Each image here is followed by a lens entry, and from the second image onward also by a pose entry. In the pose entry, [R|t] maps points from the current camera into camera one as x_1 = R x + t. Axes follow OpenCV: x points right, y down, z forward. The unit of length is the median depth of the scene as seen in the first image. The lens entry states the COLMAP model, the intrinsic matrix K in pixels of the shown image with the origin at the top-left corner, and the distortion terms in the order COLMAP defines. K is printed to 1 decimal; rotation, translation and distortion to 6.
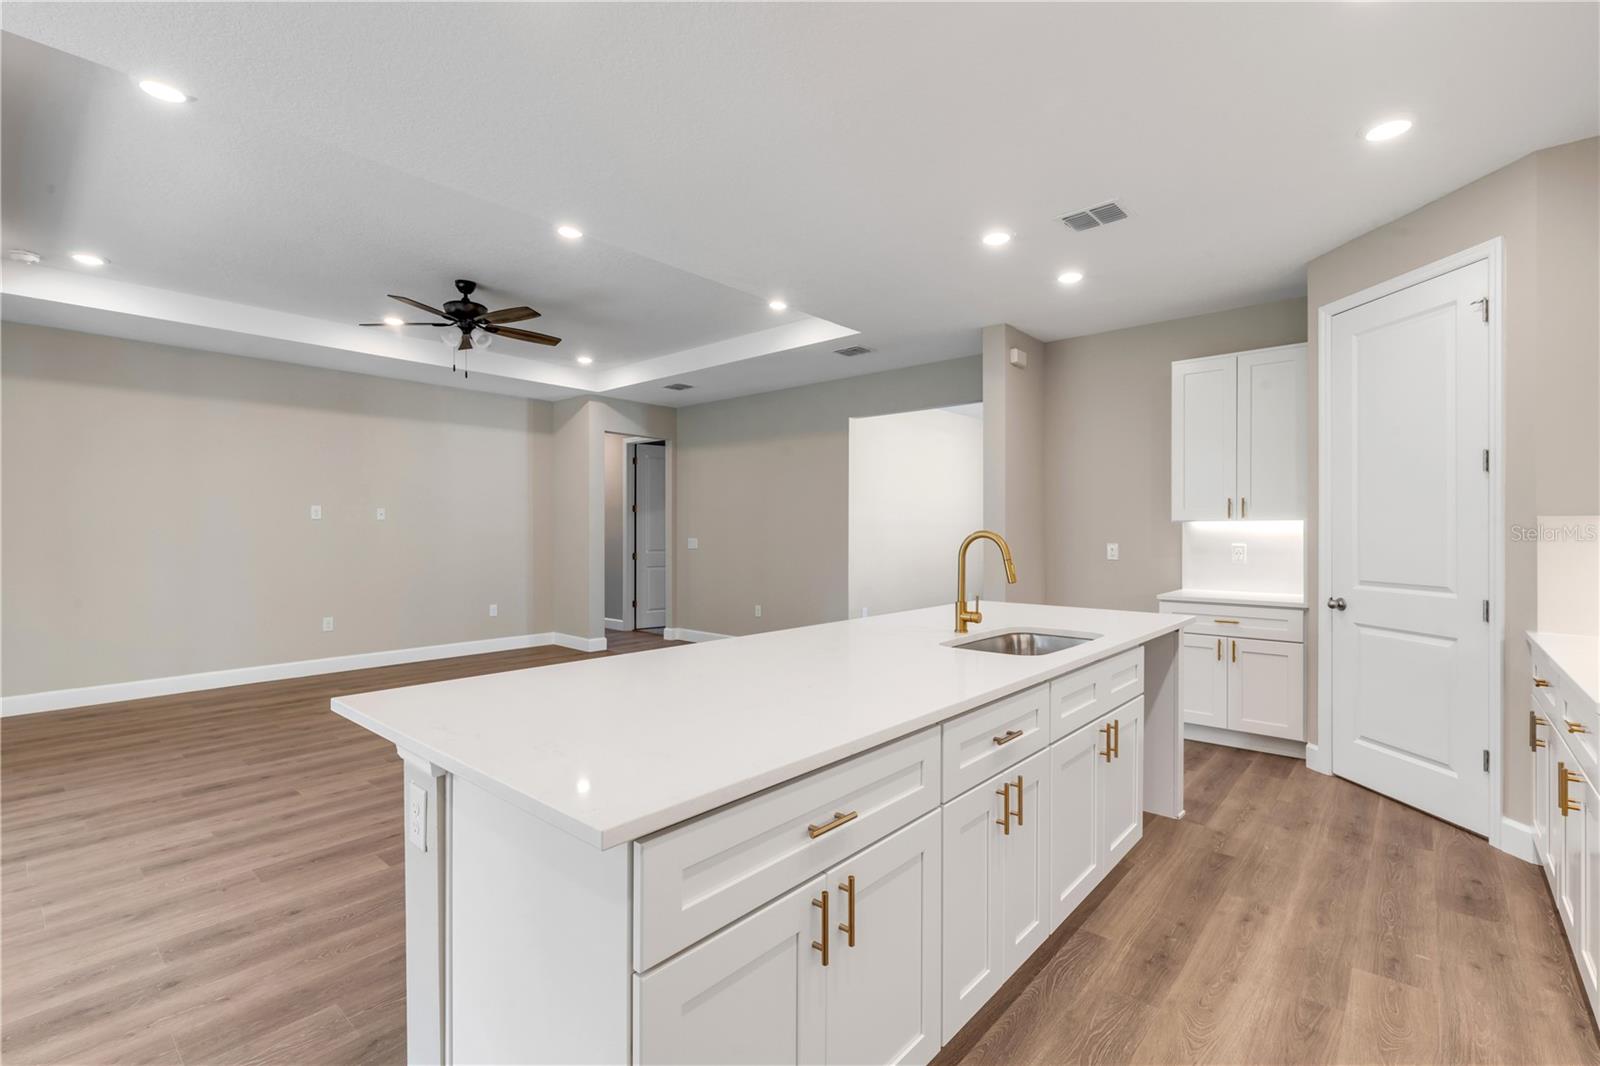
lens RADIAL K [[717.9, 0, 800.0], [0, 717.9, 533.0], [0, 0, 1]] dist [0.005081, 0.000171]
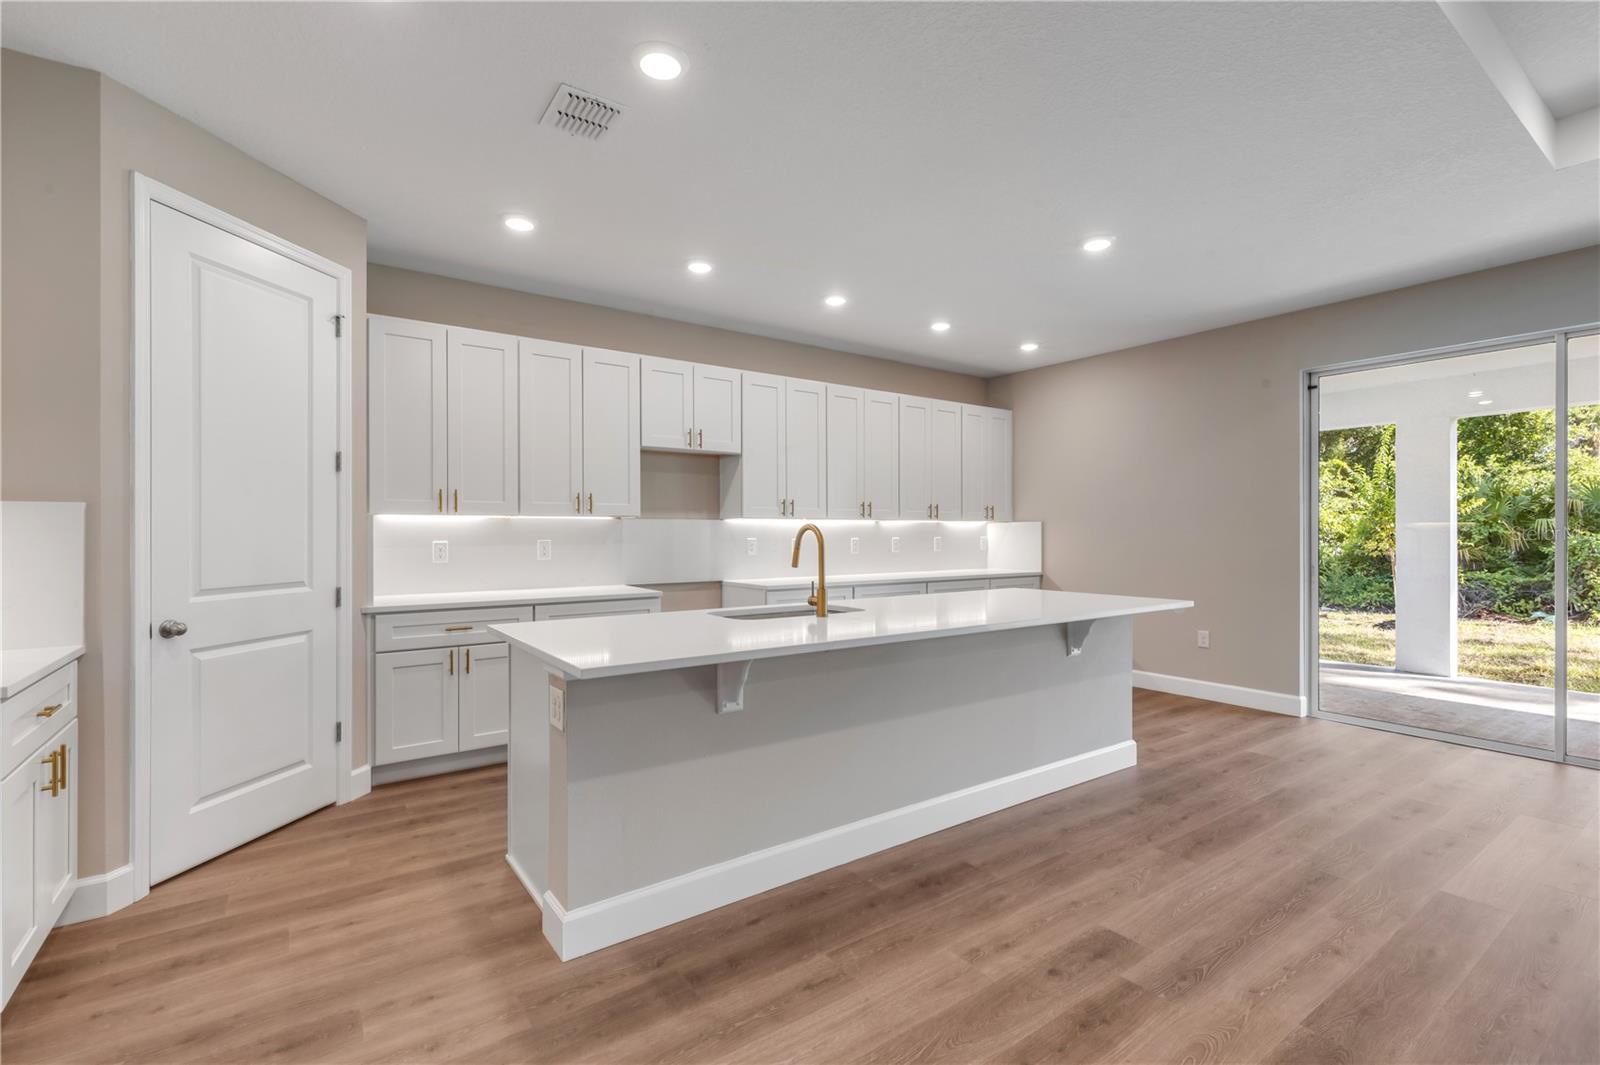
lens RADIAL K [[717.9, 0, 800.0], [0, 717.9, 532.5], [0, 0, 1]] dist [0.005081, 0.000171]
pose [[-0.973051, 0.001782, 0.230583, 0.004847], [0.002333, 0.999995, 0.002117, 0.007811], [-0.230578, 0.002598, -0.973050, 1.731228]]
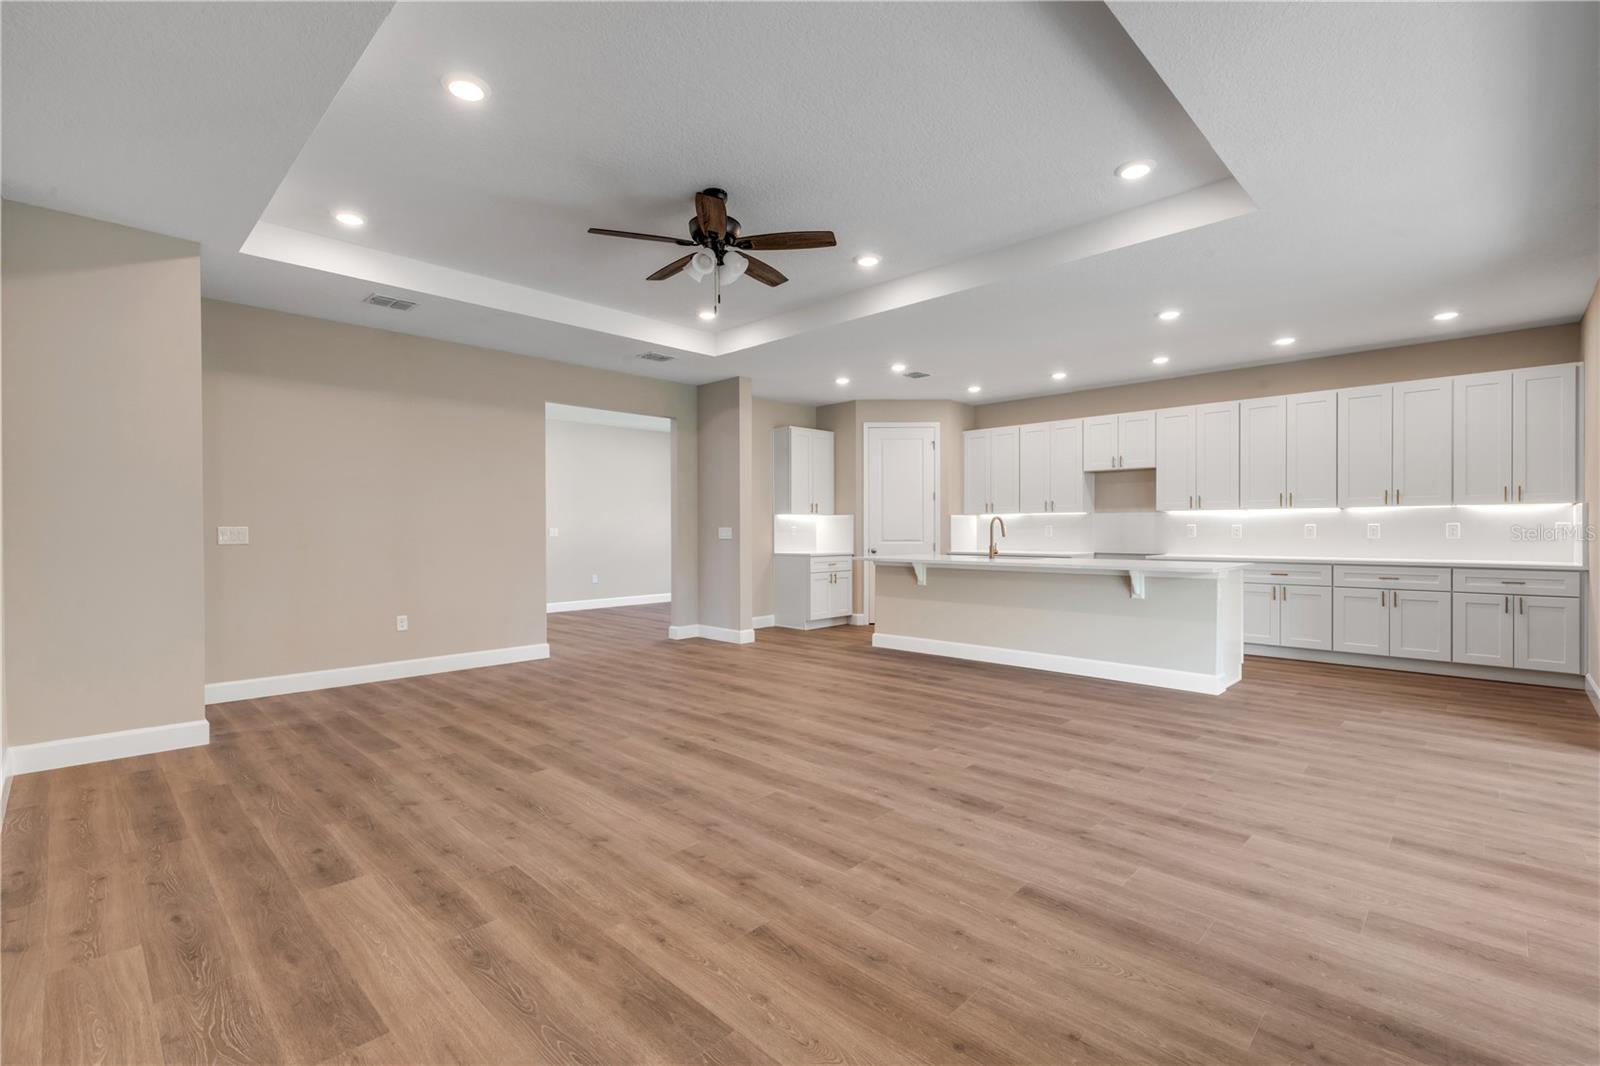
lens RADIAL K [[717.9, 0, 800.0], [0, 717.9, 533.0], [0, 0, 1]] dist [0.005081, 0.000171]
pose [[0.048969, -0.004090, 0.998792, -1.827686], [0.005887, 0.999975, 0.003806, 0.034339], [-0.998783, 0.005694, 0.048992, 1.272377]]
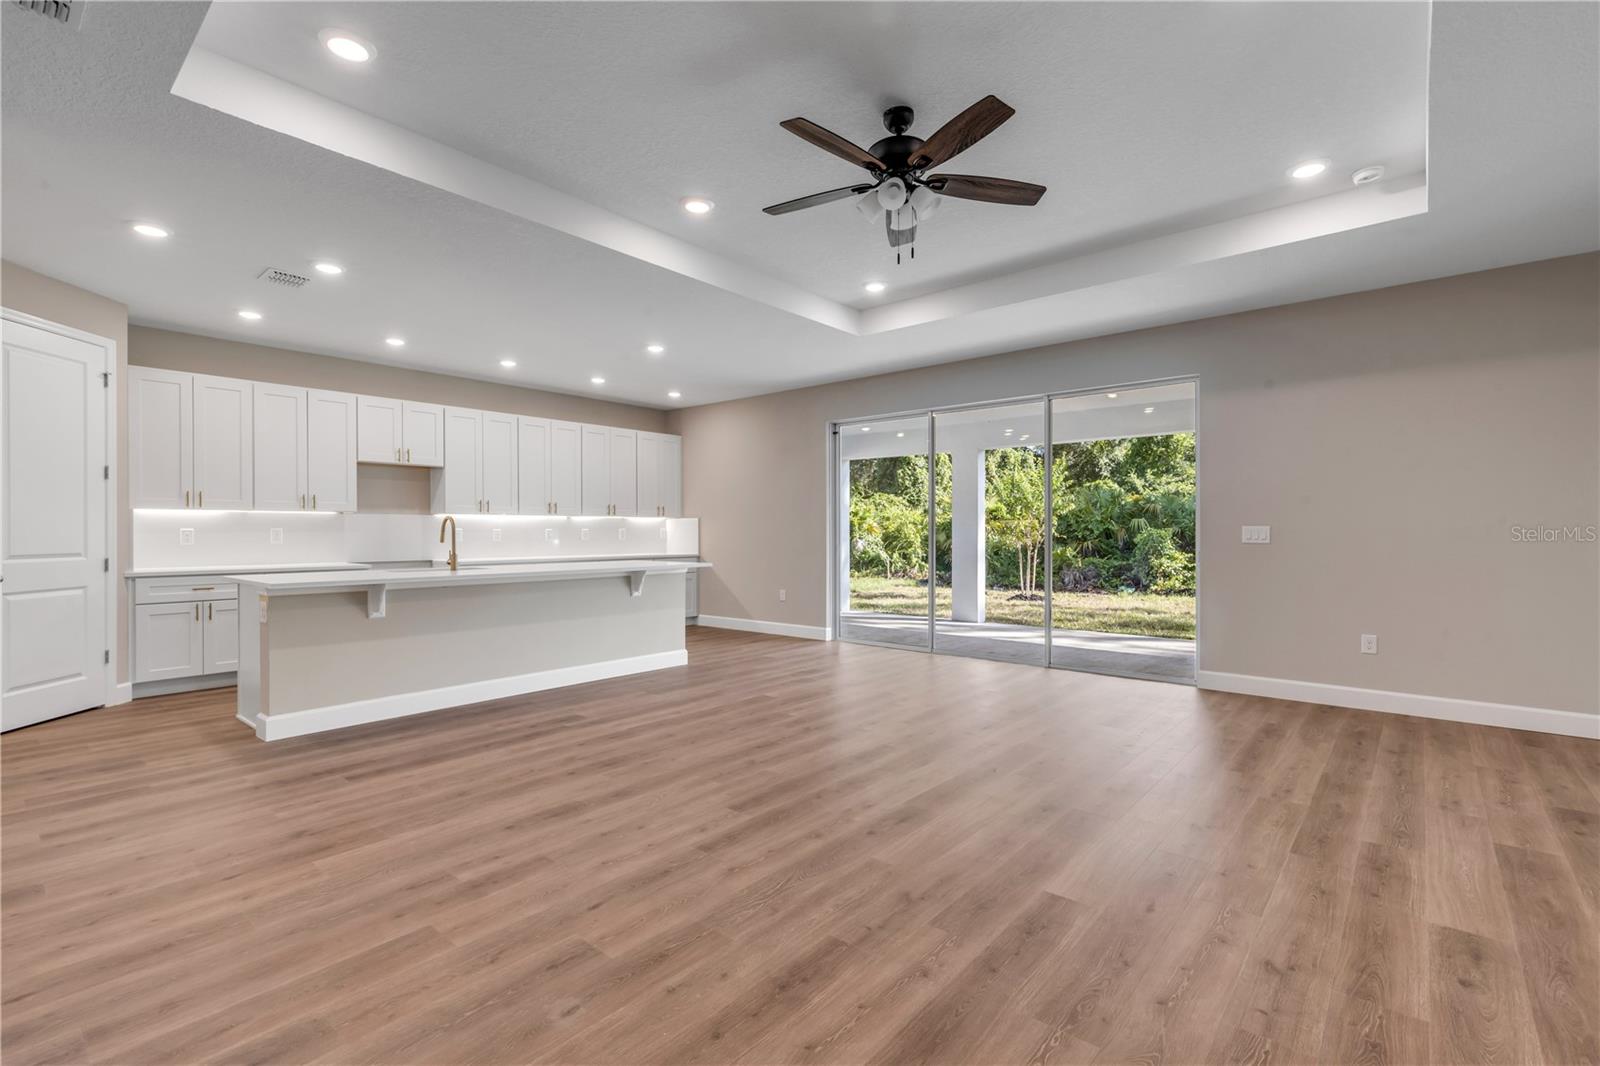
lens RADIAL K [[721.1, 0, 800.0], [0, 721.1, 533.0], [0, 0, 1]] dist [0.002188, 0.000406]
pose [[-0.999918, 0.002325, -0.012590, -0.537033], [0.002265, 0.999986, 0.004782, 0.029491], [0.012601, 0.004753, -0.999909, 2.399590]]
